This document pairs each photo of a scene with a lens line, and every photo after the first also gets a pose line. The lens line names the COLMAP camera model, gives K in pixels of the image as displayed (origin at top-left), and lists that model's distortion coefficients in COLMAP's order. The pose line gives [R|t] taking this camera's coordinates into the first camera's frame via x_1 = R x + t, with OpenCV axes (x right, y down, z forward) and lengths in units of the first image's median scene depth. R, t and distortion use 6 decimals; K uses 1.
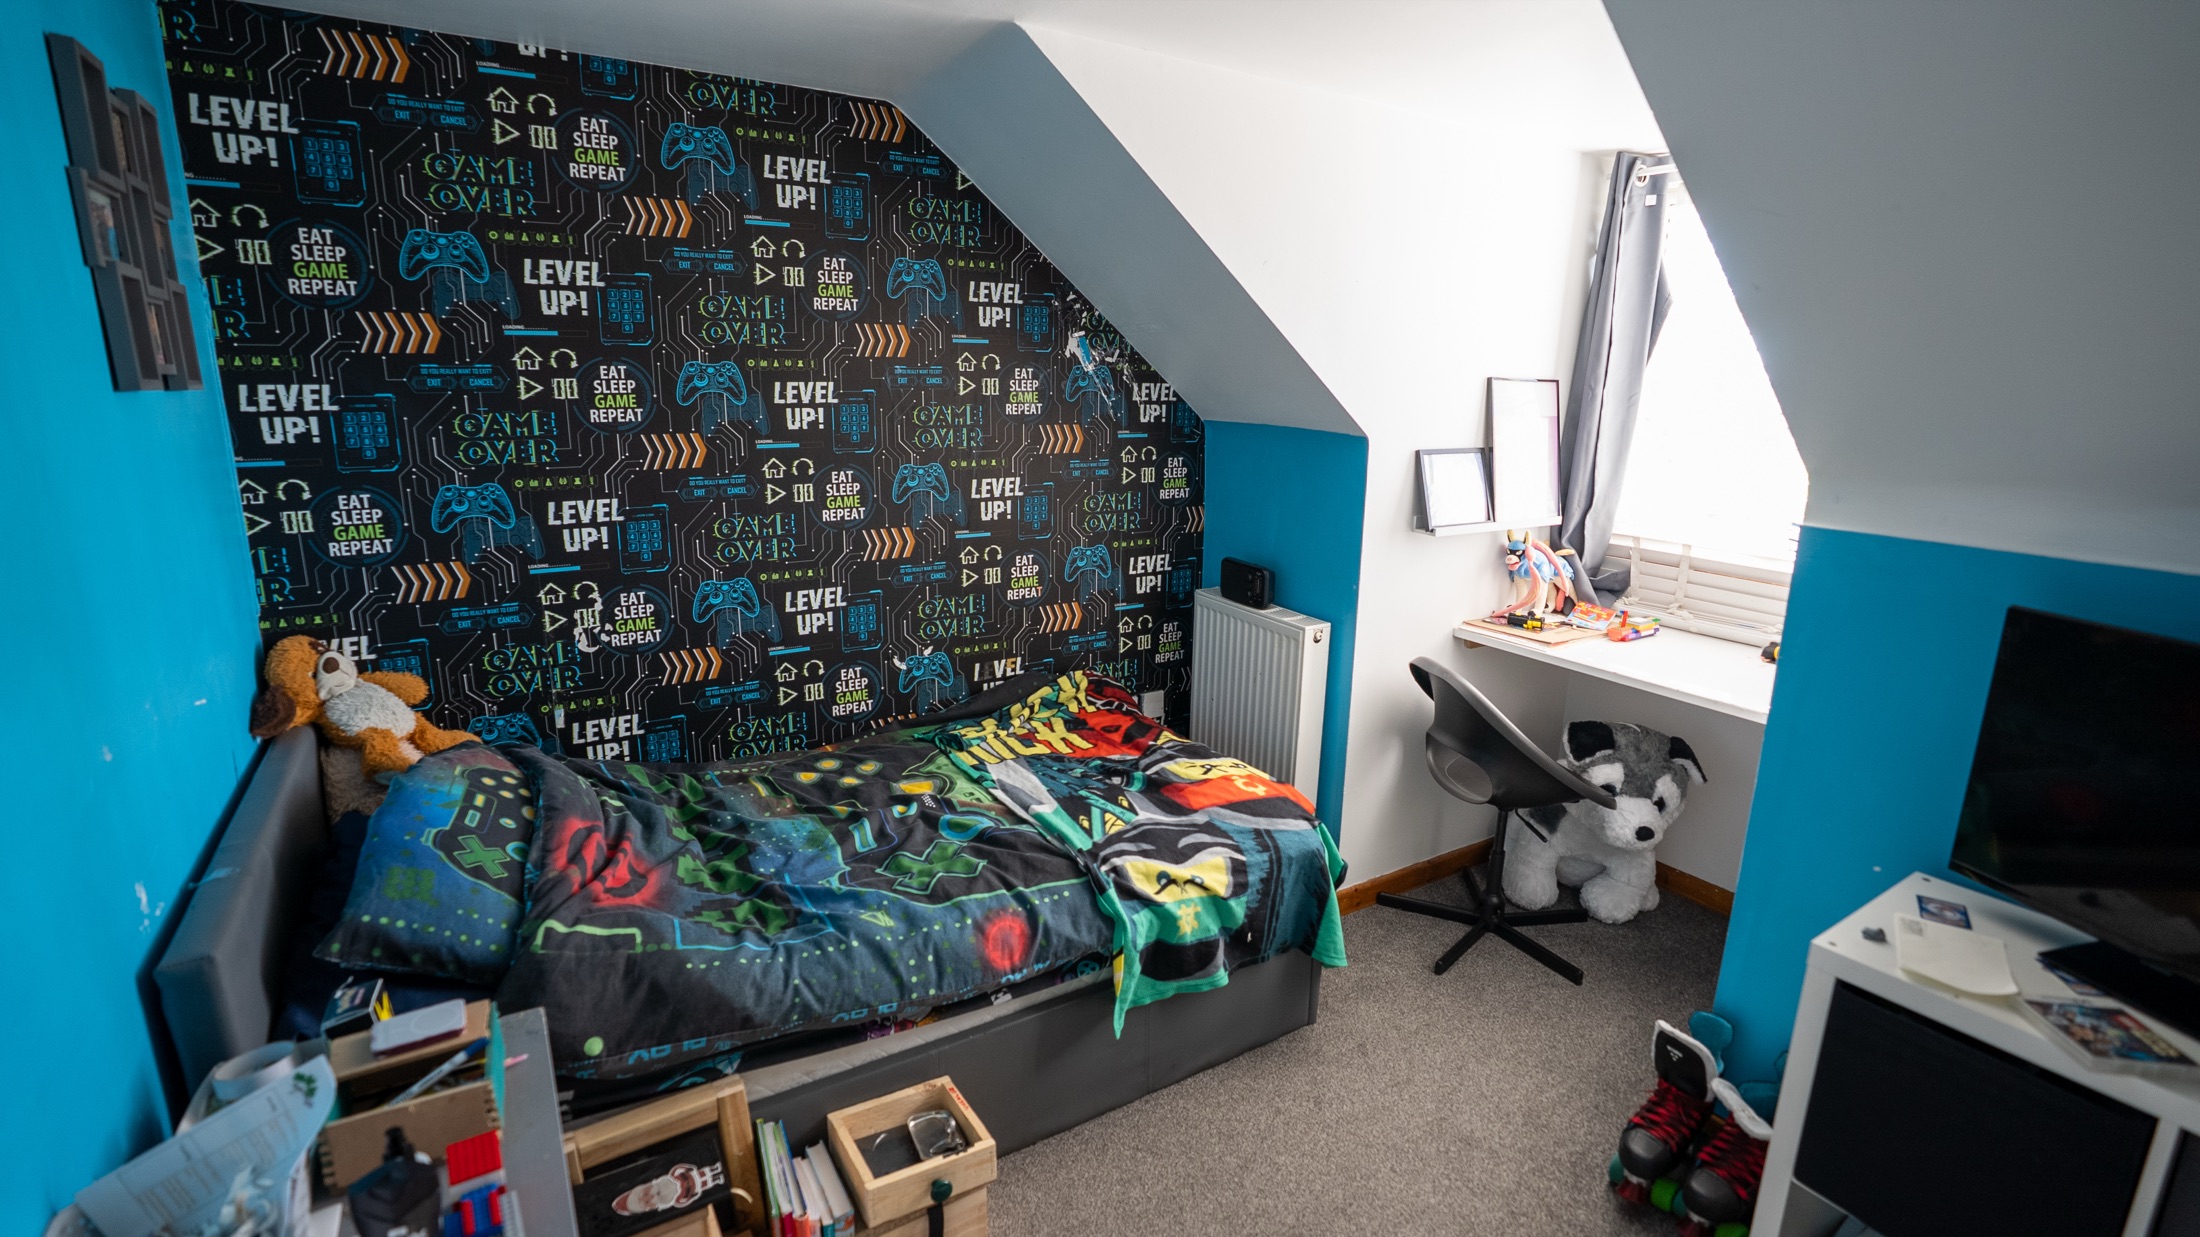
lens RADIAL K [[1022.2, 0, 1110.4], [0, 1022.2, 616.0], [0, 0, 1]] dist [-0.074549, 0.032884]
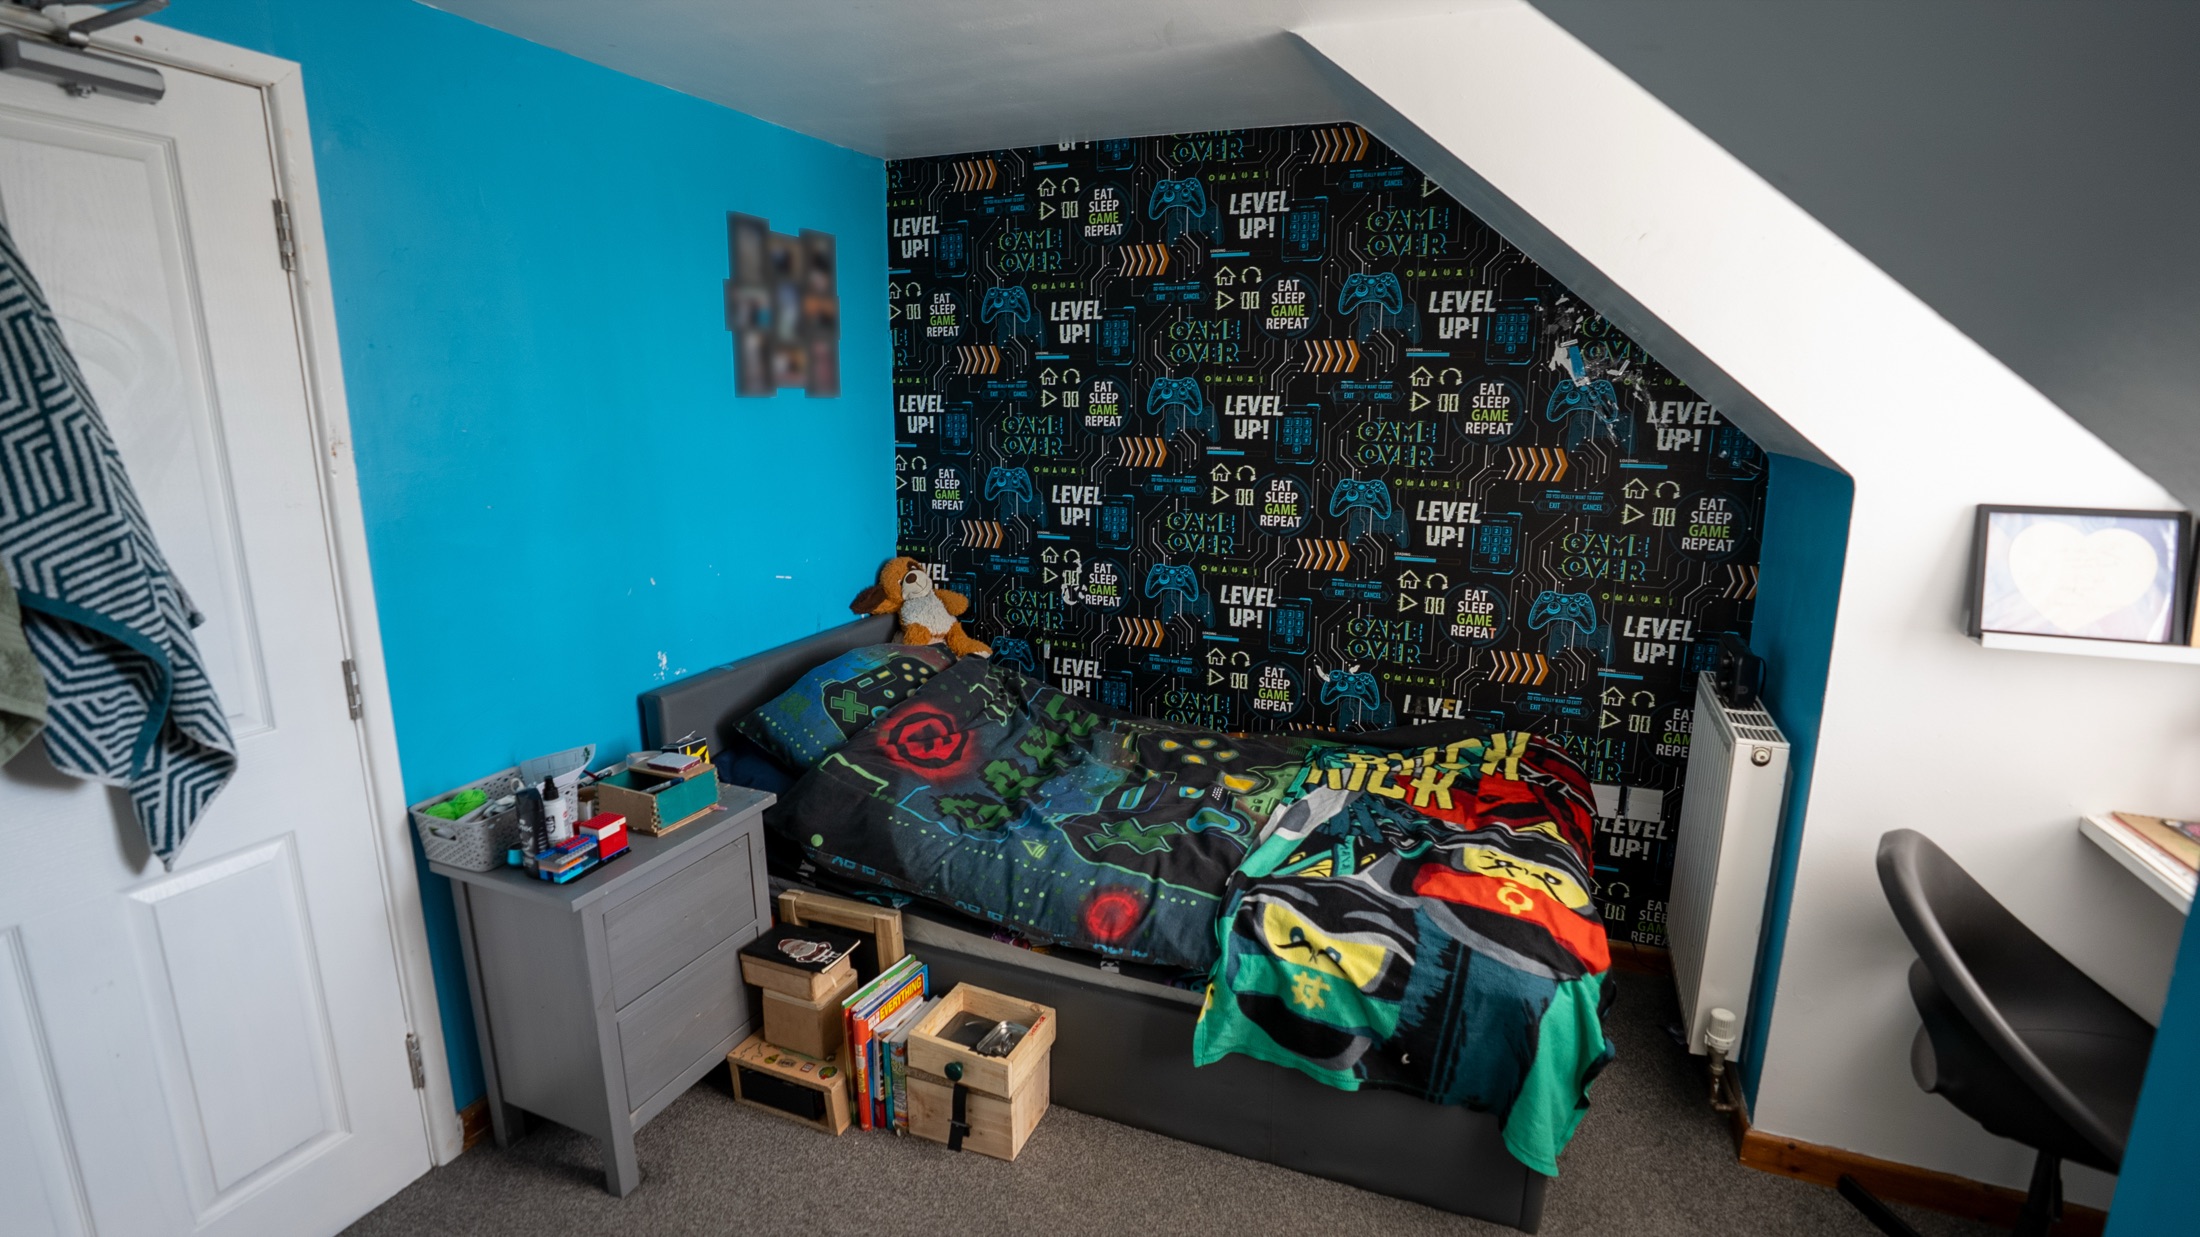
lens RADIAL K [[1022.2, 0, 1110.4], [0, 1022.2, 616.0], [0, 0, 1]] dist [-0.074549, 0.032884]
pose [[0.584085, 0.161676, -0.795428, 0.544337], [-0.184183, 0.980799, 0.064108, -0.042387], [0.790519, 0.109059, 0.602648, 0.254661]]
